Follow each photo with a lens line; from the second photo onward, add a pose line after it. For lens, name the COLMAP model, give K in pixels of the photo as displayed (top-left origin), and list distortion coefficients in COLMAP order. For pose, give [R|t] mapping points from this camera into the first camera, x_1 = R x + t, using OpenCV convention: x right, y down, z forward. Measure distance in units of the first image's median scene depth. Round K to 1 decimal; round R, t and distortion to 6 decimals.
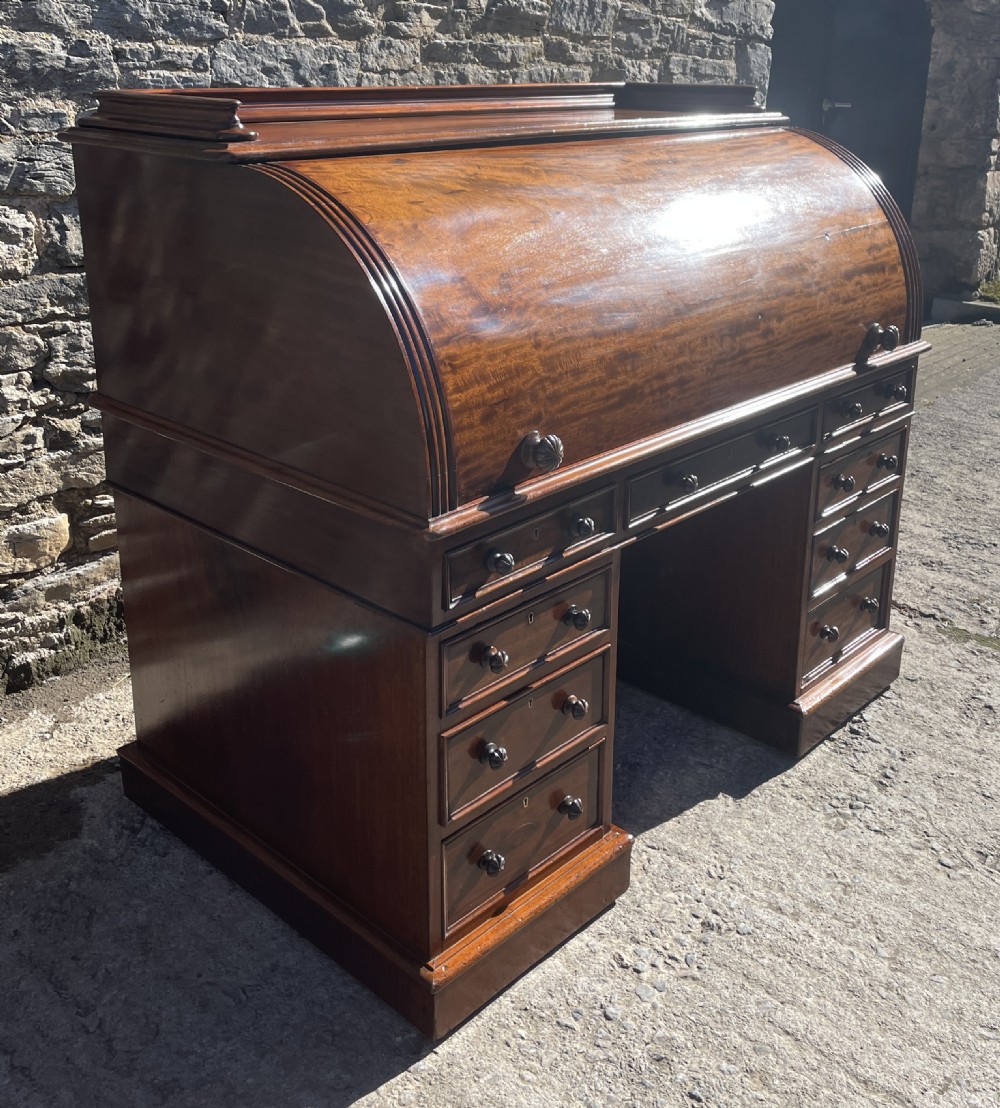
lens RADIAL K [[1206.9, 0, 545.0], [0, 1206.9, 422.1], [0, 0, 1]] dist [0.045888, 0.000000]
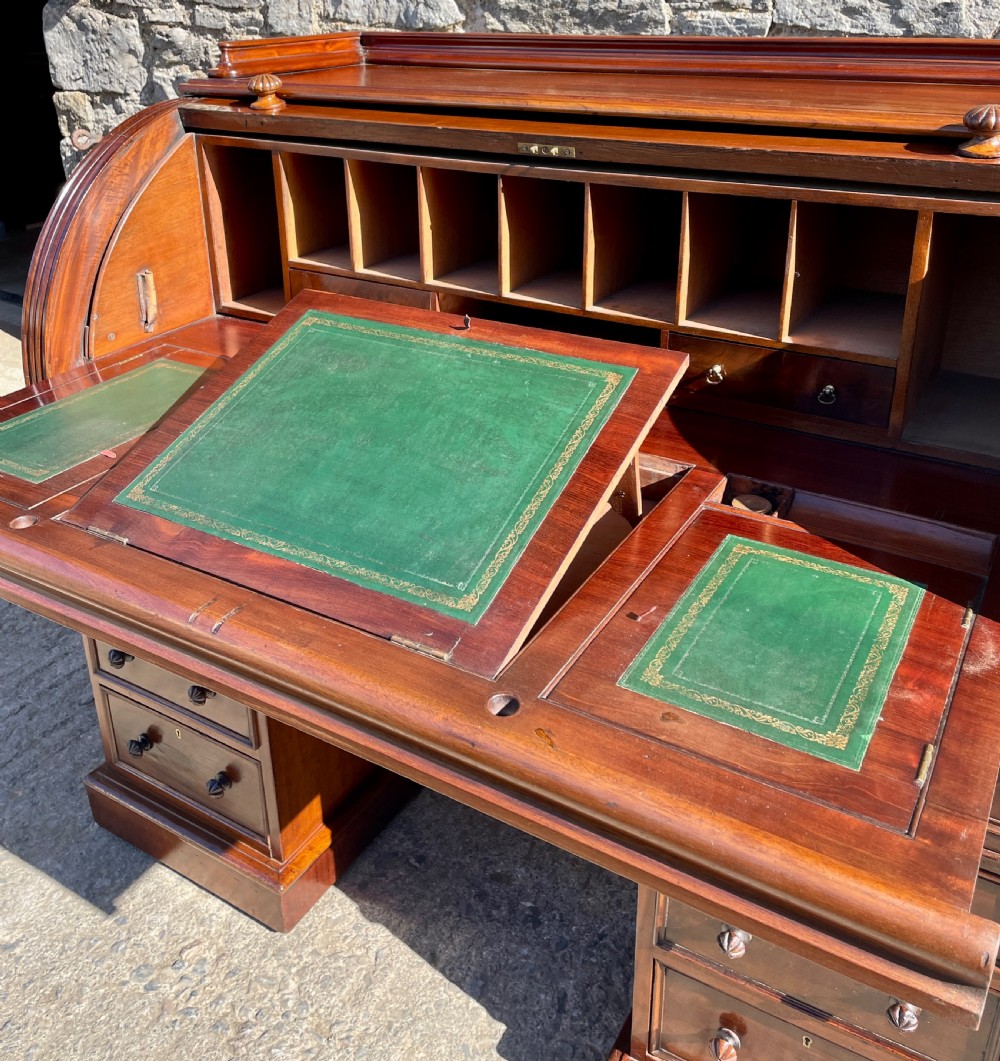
lens RADIAL K [[1027.5, 0, 481.7], [0, 1027.5, 384.3], [0, 0, 1]] dist [0.021215, 0.000000]
pose [[0.177162, 0.350214, -0.919763, 0.515274], [-0.272797, 0.915402, 0.296008, -0.206345], [0.945619, 0.198468, 0.257712, 0.660856]]
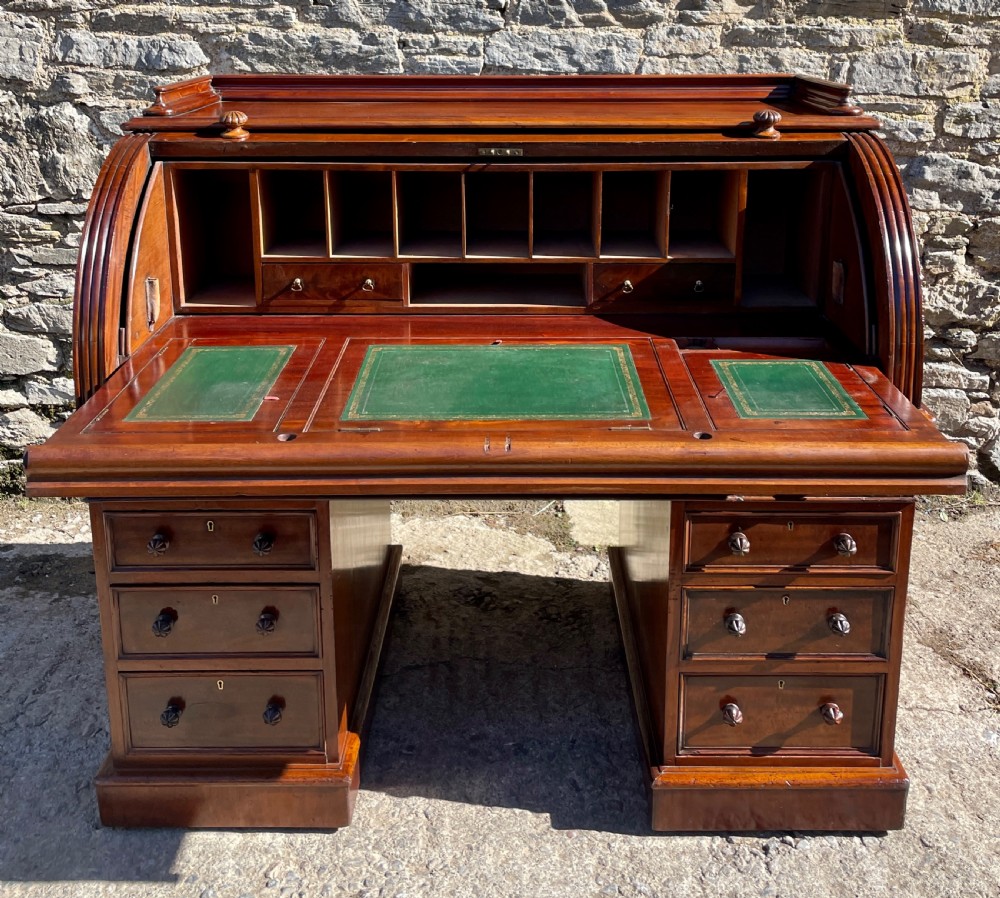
lens RADIAL K [[1130.7, 0, 506.3], [0, 1130.7, 279.0], [0, 0, 1]] dist [0.050664, 0.000000]
pose [[0.664060, 0.166730, -0.728852, 0.625228], [-0.211401, 0.976912, 0.030867, -0.111208], [0.717170, 0.133582, 0.683975, 0.270142]]
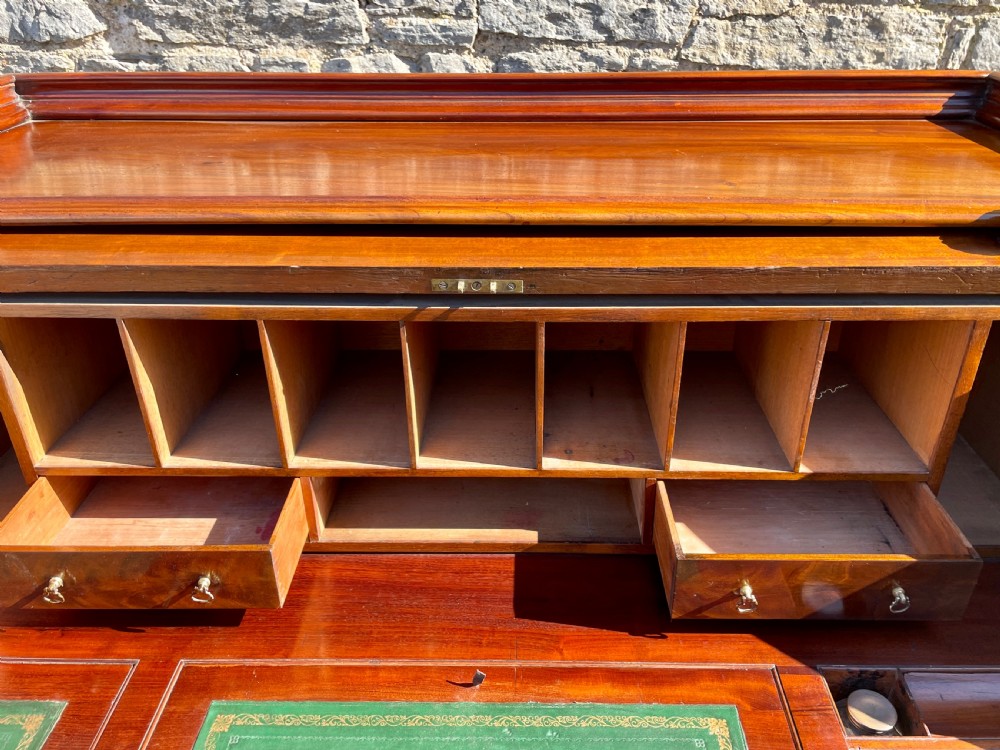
lens RADIAL K [[785.5, 0, 513.5], [0, 785.5, 365.9], [0, 0, 1]] dist [0.083430, -0.125730]
pose [[0.656367, 0.347390, -0.669703, 0.227727], [-0.210659, 0.936764, 0.279456, -0.223015], [0.724434, -0.042347, 0.688042, 0.620001]]
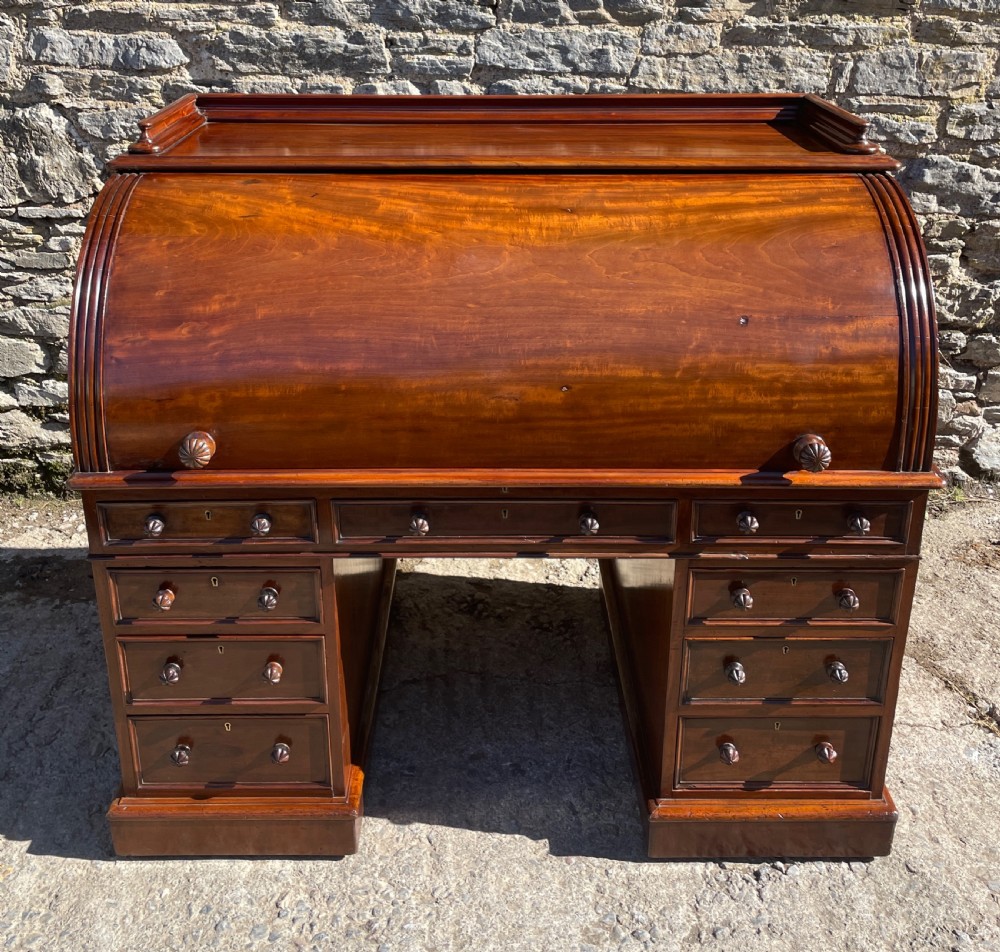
lens RADIAL K [[1109.0, 0, 484.0], [0, 1109.0, 343.1], [0, 0, 1]] dist [0.043036, 0.000000]
pose [[0.669102, 0.253583, -0.698568, 0.569603], [-0.212145, 0.966045, 0.147482, -0.183984], [0.712248, 0.049518, 0.700179, 0.269785]]
